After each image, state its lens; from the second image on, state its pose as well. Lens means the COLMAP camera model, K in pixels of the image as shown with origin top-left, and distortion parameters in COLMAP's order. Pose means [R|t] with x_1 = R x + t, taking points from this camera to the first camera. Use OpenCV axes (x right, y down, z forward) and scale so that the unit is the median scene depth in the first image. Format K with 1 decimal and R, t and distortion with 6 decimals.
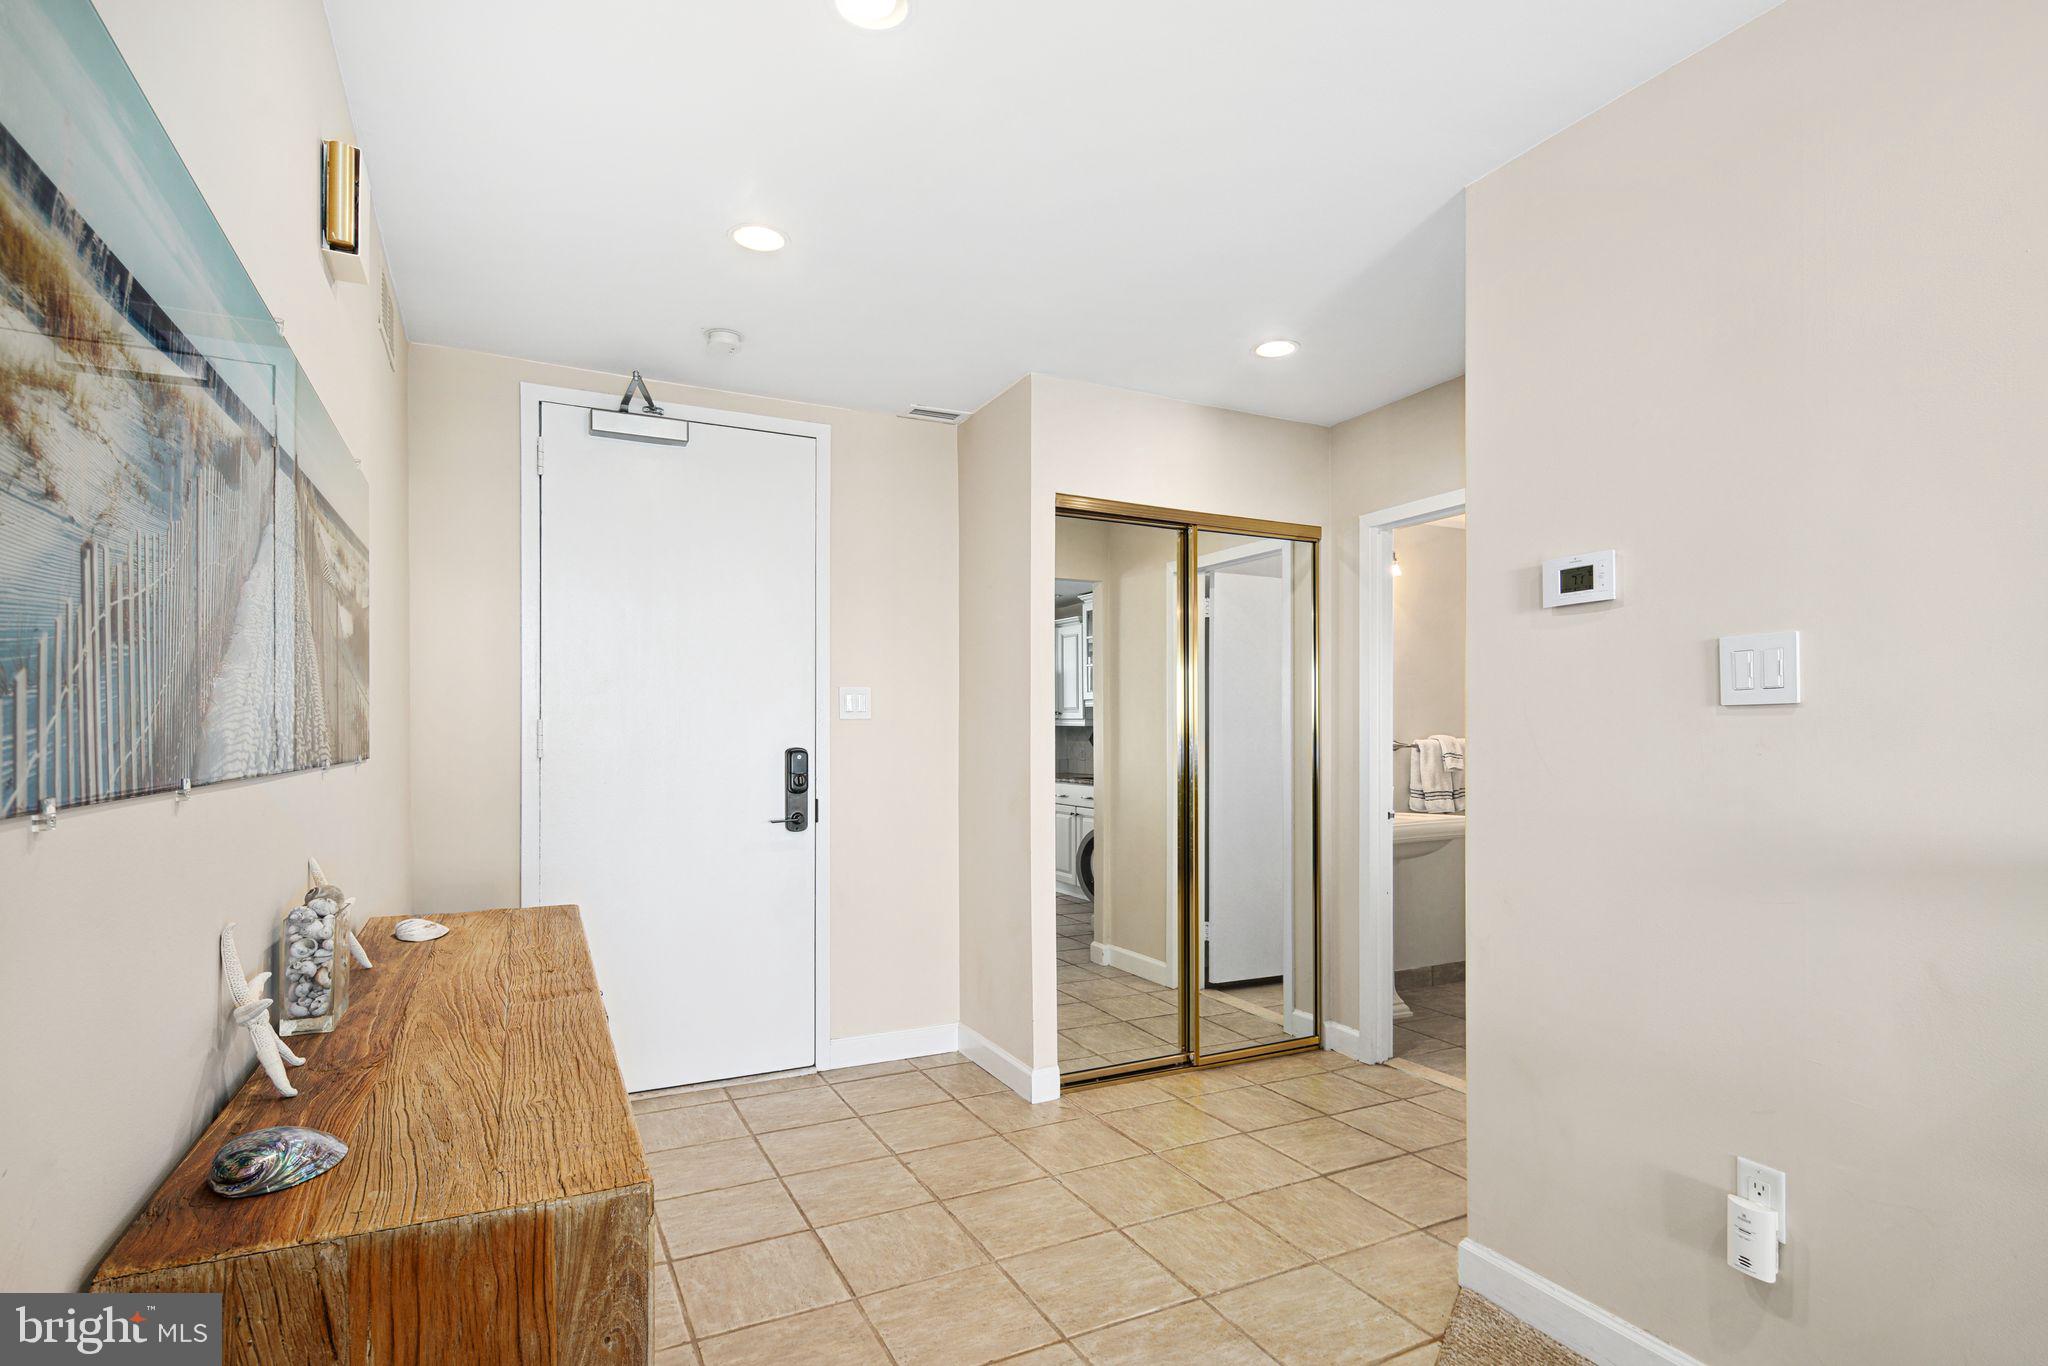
lens RADIAL K [[1015.2, 0, 1040.9], [0, 1015.2, 741.5], [0, 0, 1]] dist [-0.007149, -0.003314]
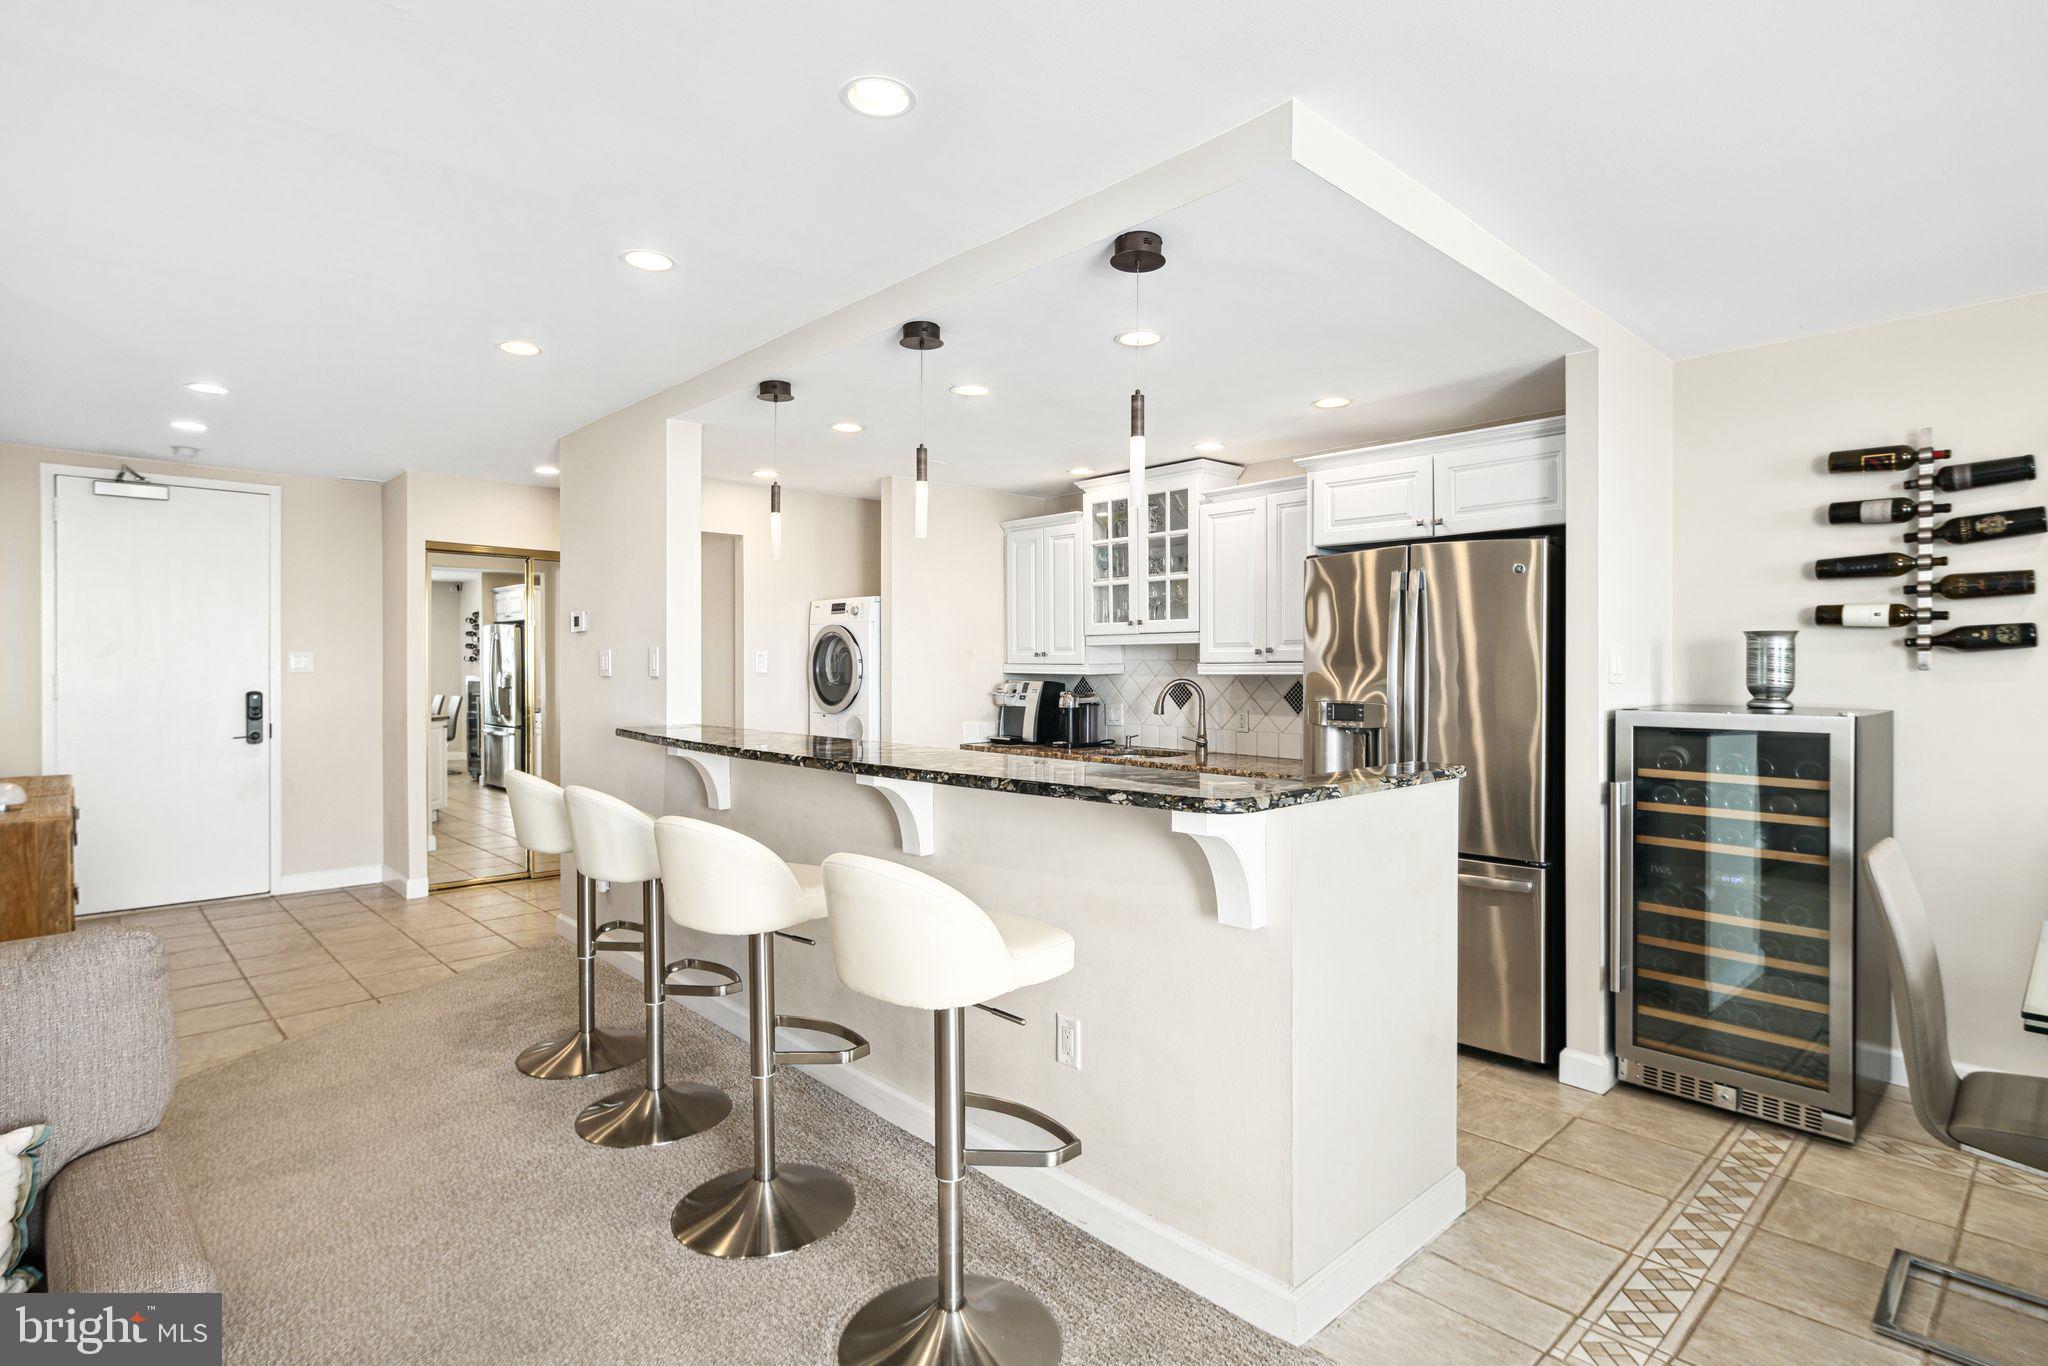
lens RADIAL K [[1015.2, 0, 1023.7], [0, 1015.2, 663.9], [0, 0, 1]] dist [-0.007149, -0.003314]
pose [[0.959254, -0.006406, 0.282472, 0.484613], [0.008685, 0.999939, -0.006817, -0.015387], [-0.282411, 0.008992, 0.959251, -0.882269]]
